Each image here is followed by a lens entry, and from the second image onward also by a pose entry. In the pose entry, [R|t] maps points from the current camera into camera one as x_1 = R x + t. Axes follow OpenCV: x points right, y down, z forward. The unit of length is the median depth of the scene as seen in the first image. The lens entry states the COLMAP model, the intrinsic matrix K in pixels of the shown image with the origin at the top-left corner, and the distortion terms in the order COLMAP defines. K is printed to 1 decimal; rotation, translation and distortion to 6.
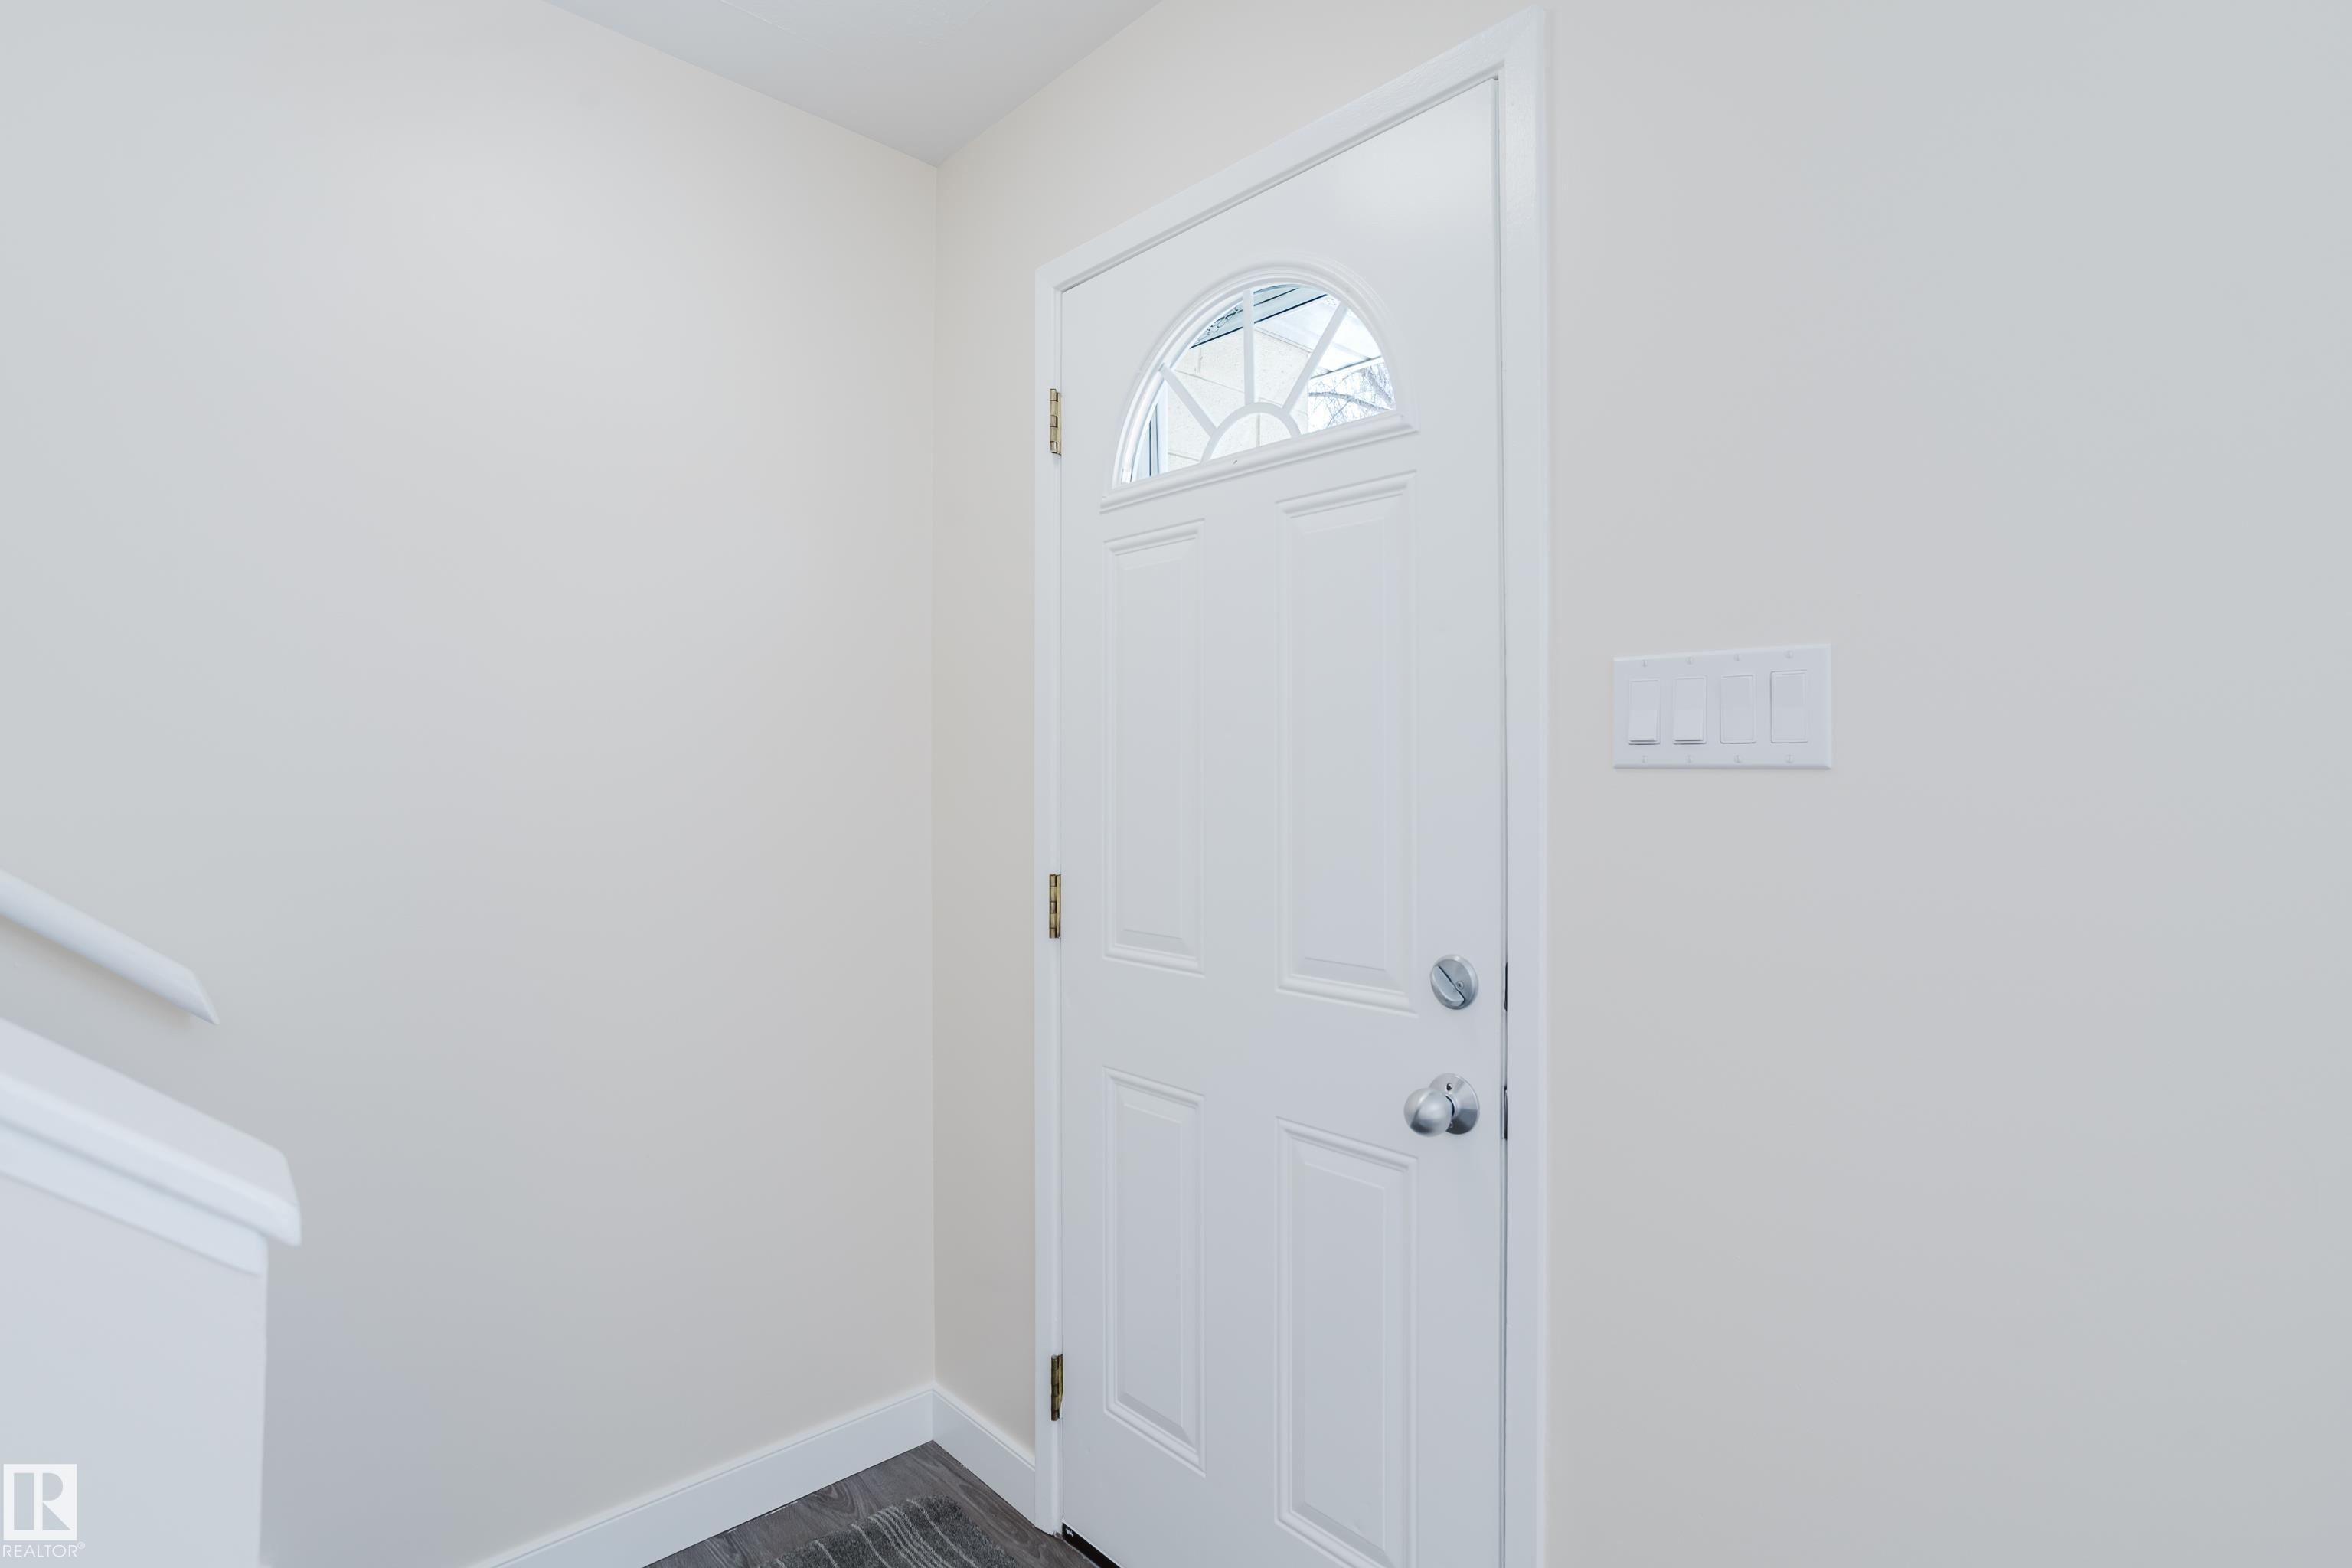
lens RADIAL K [[1140.8, 0, 1176.4], [0, 1140.8, 755.3], [0, 0, 1]] dist [-0.045898, 0.026700]
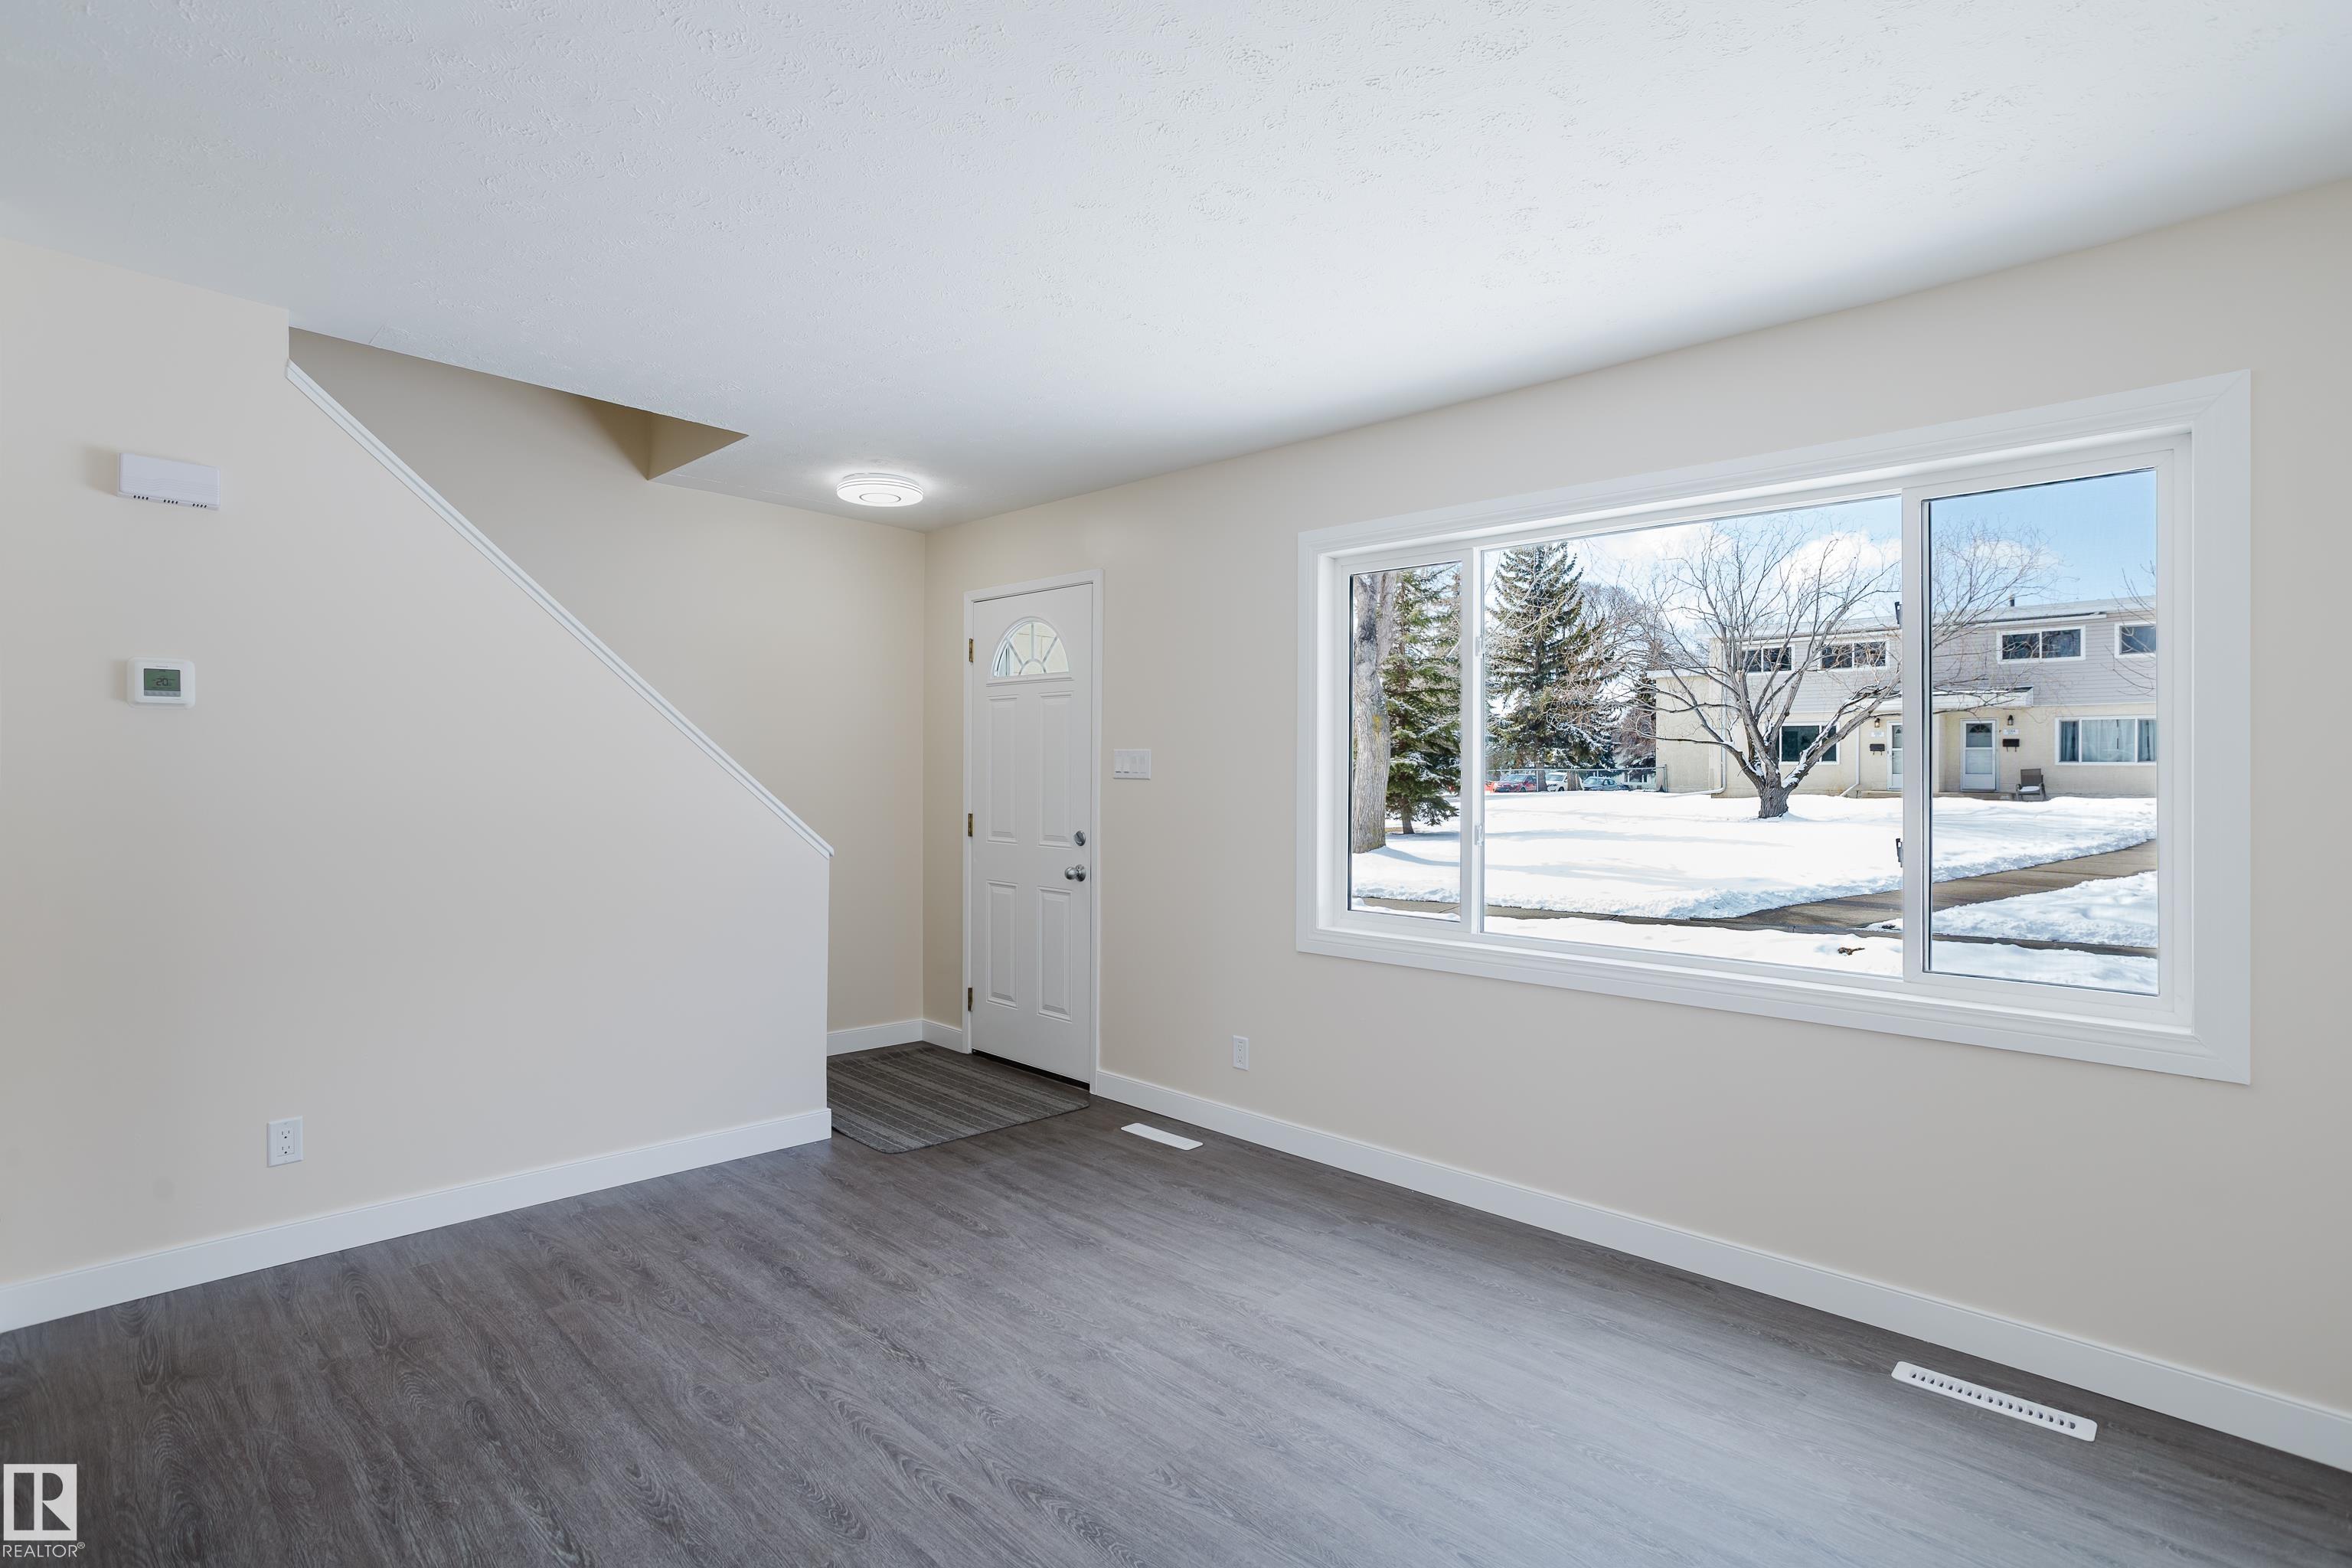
lens RADIAL K [[1140.8, 0, 1176.4], [0, 1140.8, 755.3], [0, 0, 1]] dist [-0.045898, 0.026700]
pose [[0.998942, 0.005609, 0.045639, 0.280368], [-0.005958, 0.999954, 0.007508, -0.064012], [-0.045594, -0.007772, 0.998930, -1.884616]]
